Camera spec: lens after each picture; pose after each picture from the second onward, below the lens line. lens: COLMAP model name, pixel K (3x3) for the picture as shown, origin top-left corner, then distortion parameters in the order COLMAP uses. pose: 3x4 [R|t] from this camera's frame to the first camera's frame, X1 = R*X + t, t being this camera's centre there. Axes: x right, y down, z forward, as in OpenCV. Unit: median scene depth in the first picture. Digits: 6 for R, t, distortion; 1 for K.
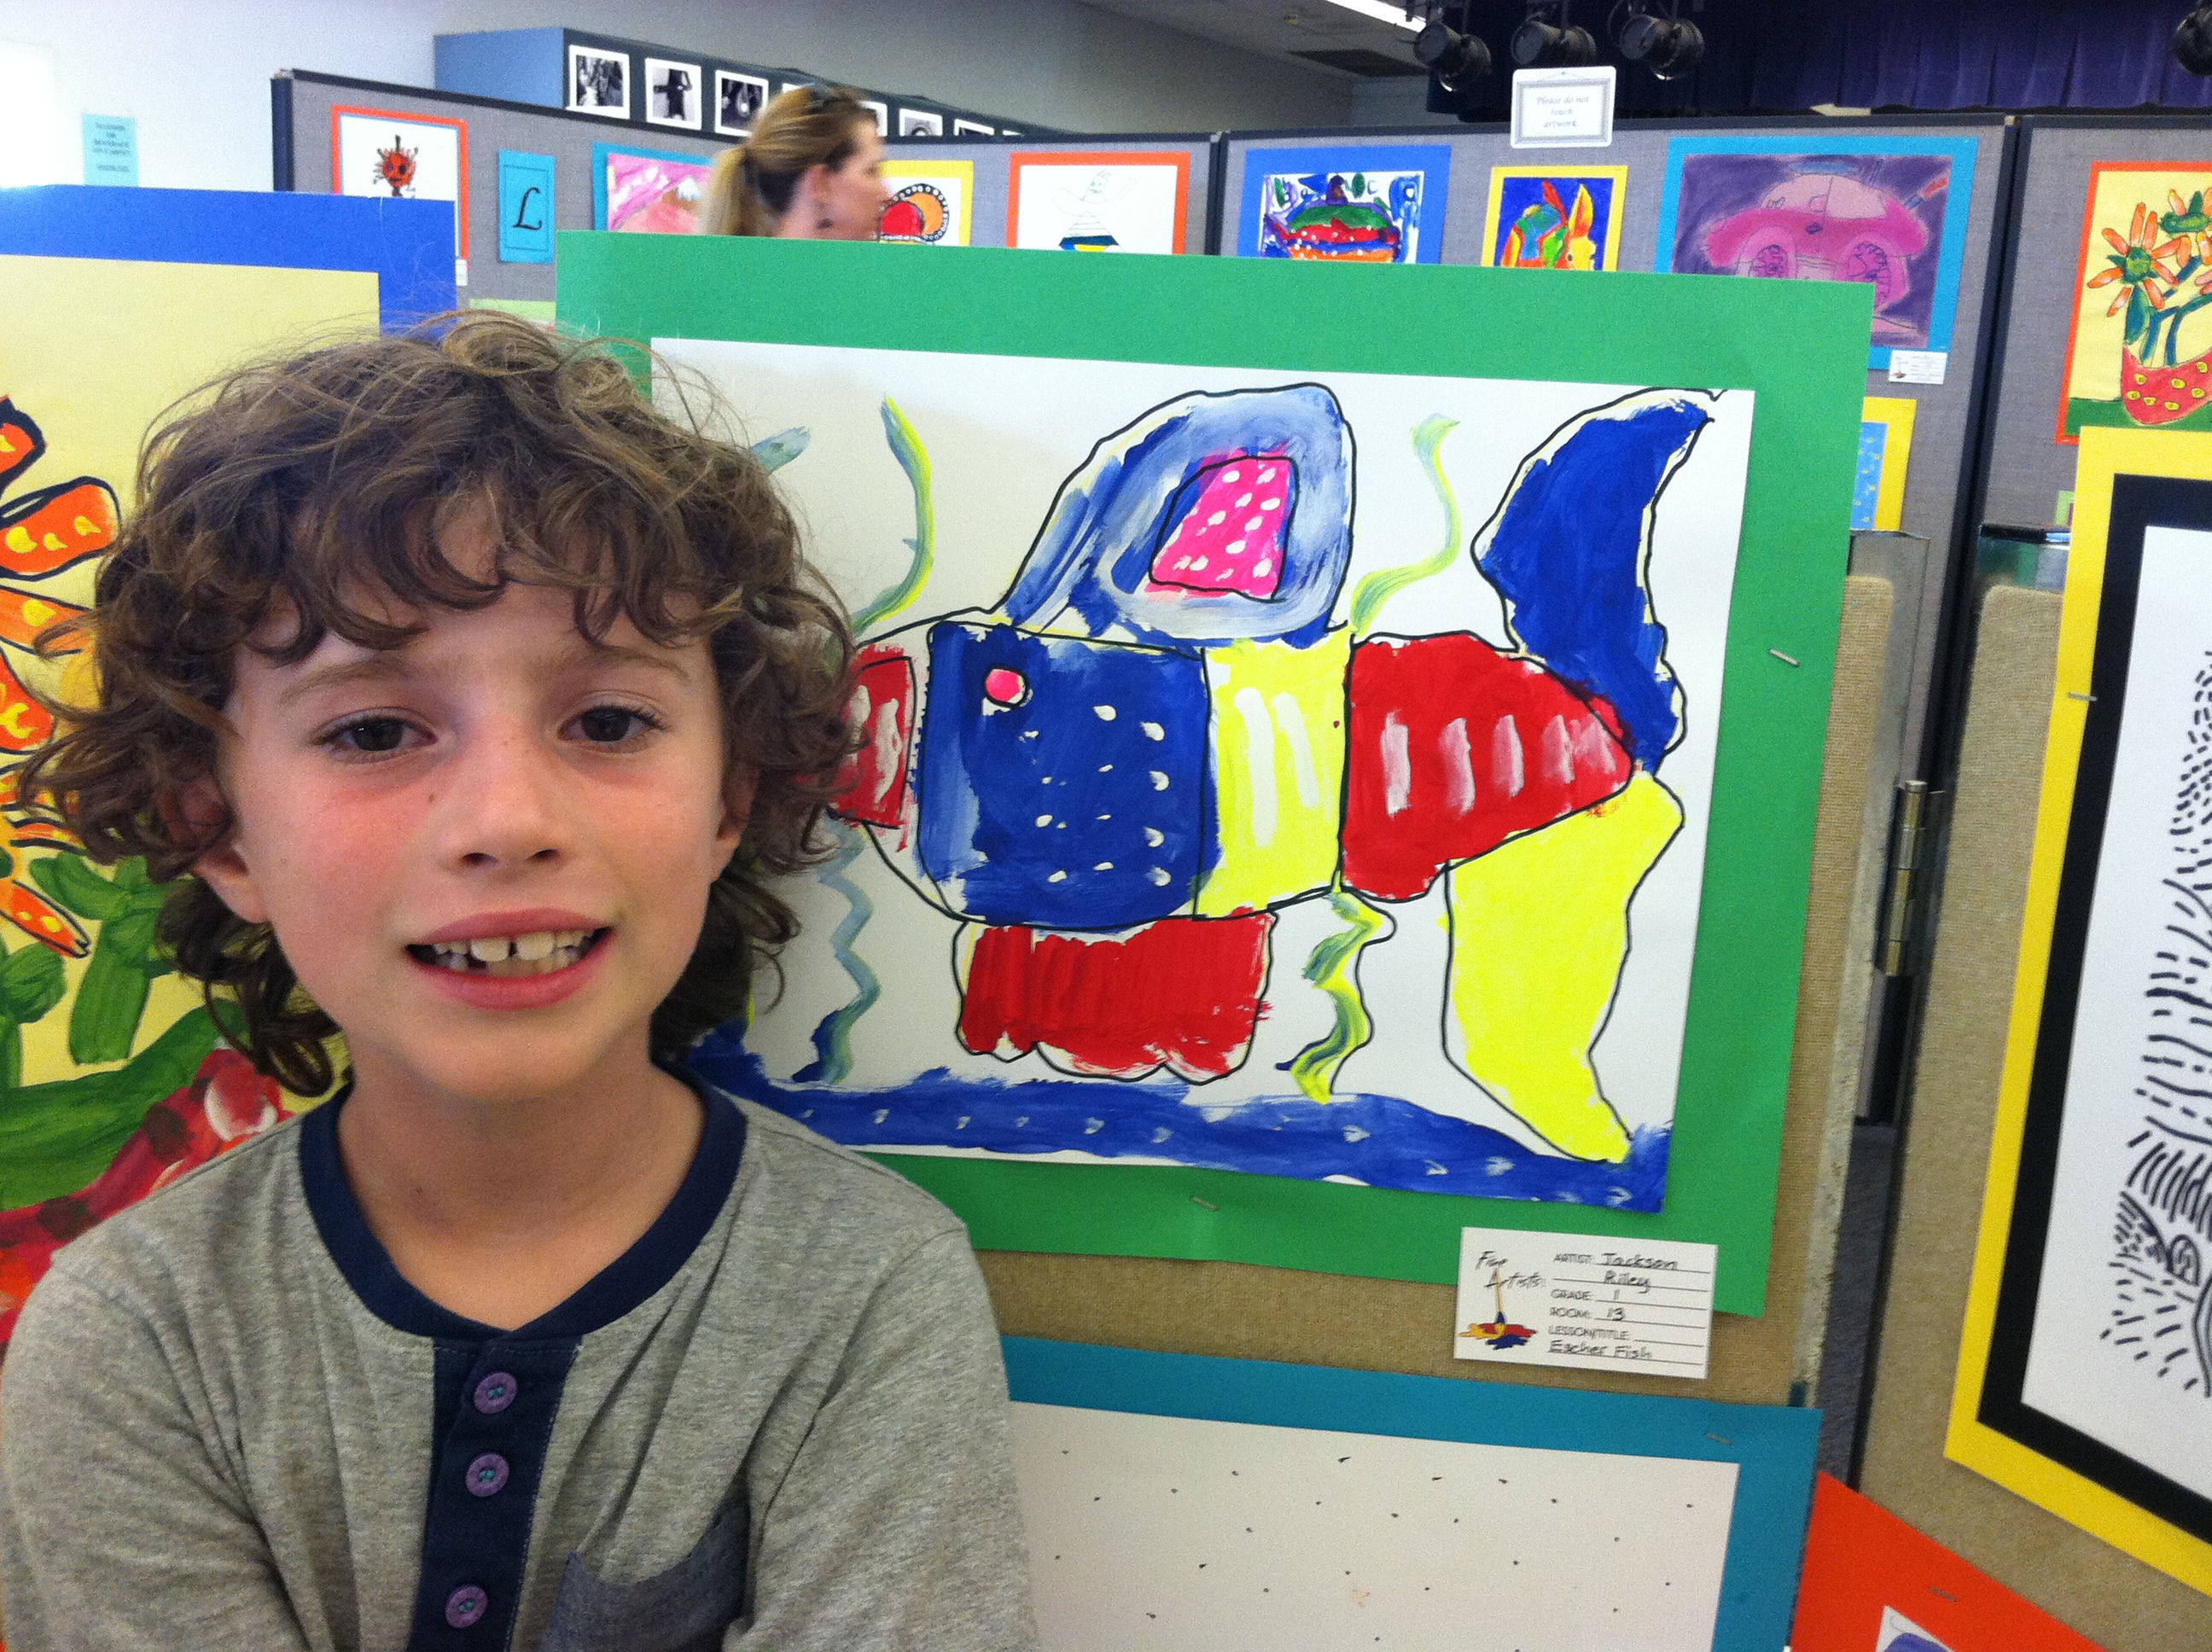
lens RADIAL K [[2239.2, 0, 1106.0], [0, 2239.2, 826.0], [0, 0, 1]] dist [0.132262, -0.391567]
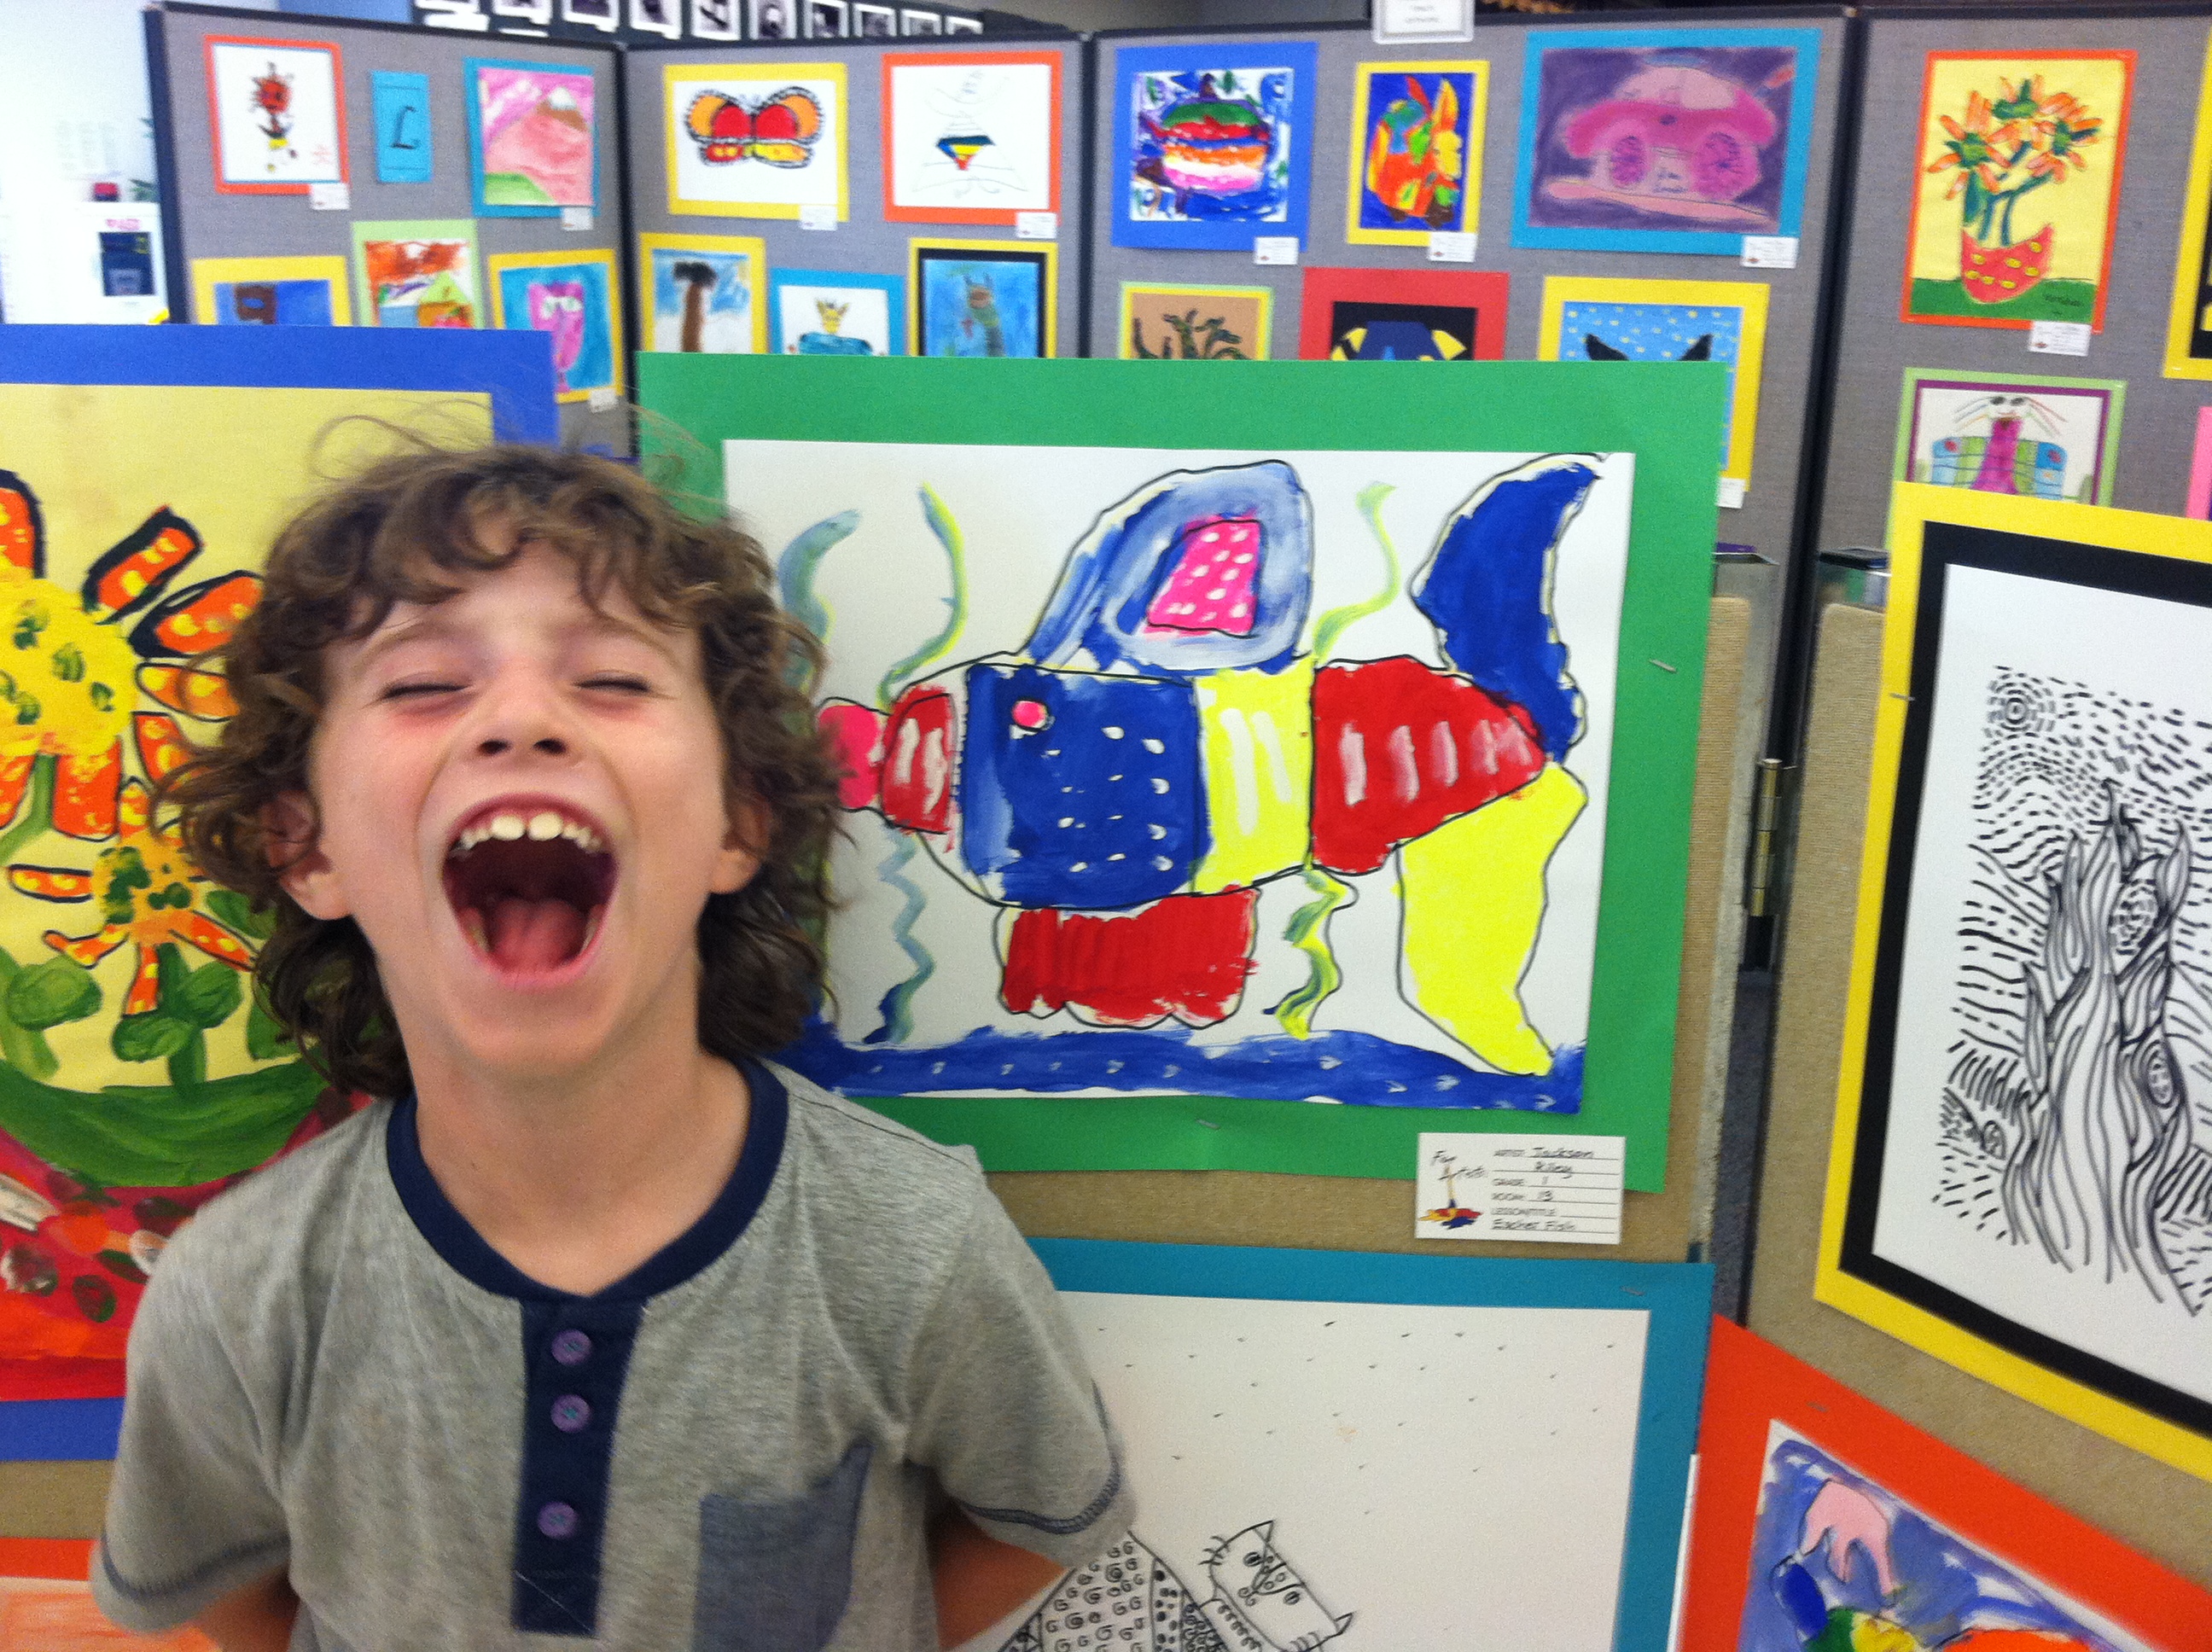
lens RADIAL K [[2156.6, 0, 1106.0], [0, 2156.6, 826.0], [0, 0, 1]] dist [0.182160, -0.515079]
pose [[0.997921, -0.048696, 0.042216, -0.054597], [0.046399, 0.997473, 0.053794, -0.061244], [-0.044728, -0.051723, 0.997659, -0.166748]]
